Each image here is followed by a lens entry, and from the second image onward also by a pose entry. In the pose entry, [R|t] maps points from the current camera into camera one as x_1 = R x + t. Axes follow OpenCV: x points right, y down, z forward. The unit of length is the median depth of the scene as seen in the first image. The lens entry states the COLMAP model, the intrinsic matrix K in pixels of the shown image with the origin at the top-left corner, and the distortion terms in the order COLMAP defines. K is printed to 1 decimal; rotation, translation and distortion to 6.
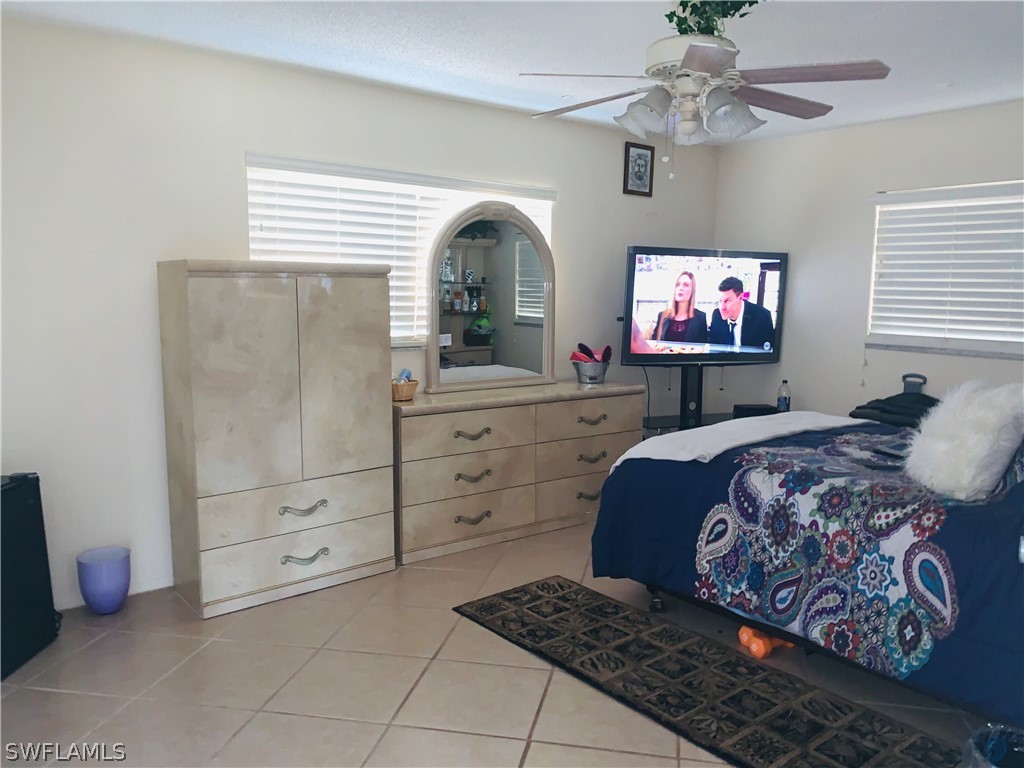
lens RADIAL K [[793.8, 0, 510.8], [0, 793.8, 383.4], [0, 0, 1]] dist [0.020845, -0.039094]
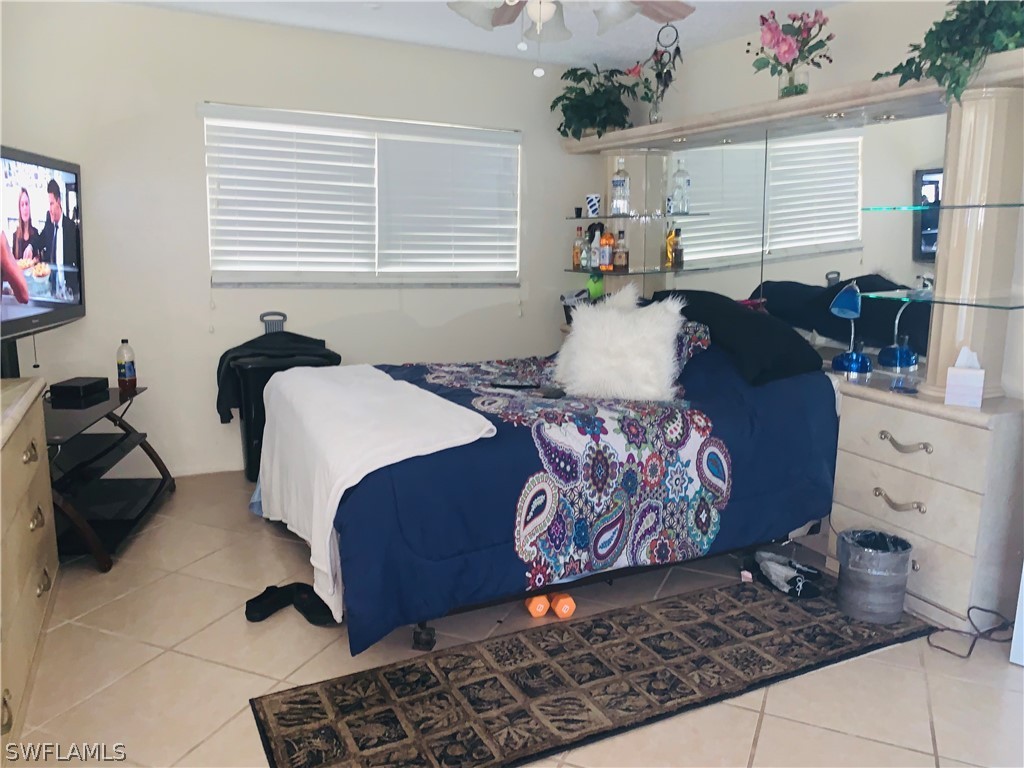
lens RADIAL K [[793.8, 0, 550.1], [0, 793.8, 369.0], [0, 0, 1]] dist [0.020845, -0.039094]
pose [[0.171155, -0.167643, 0.970877, -0.600993], [0.091810, 0.983844, 0.153697, -0.101277], [-0.980957, 0.062830, 0.183781, 0.880355]]
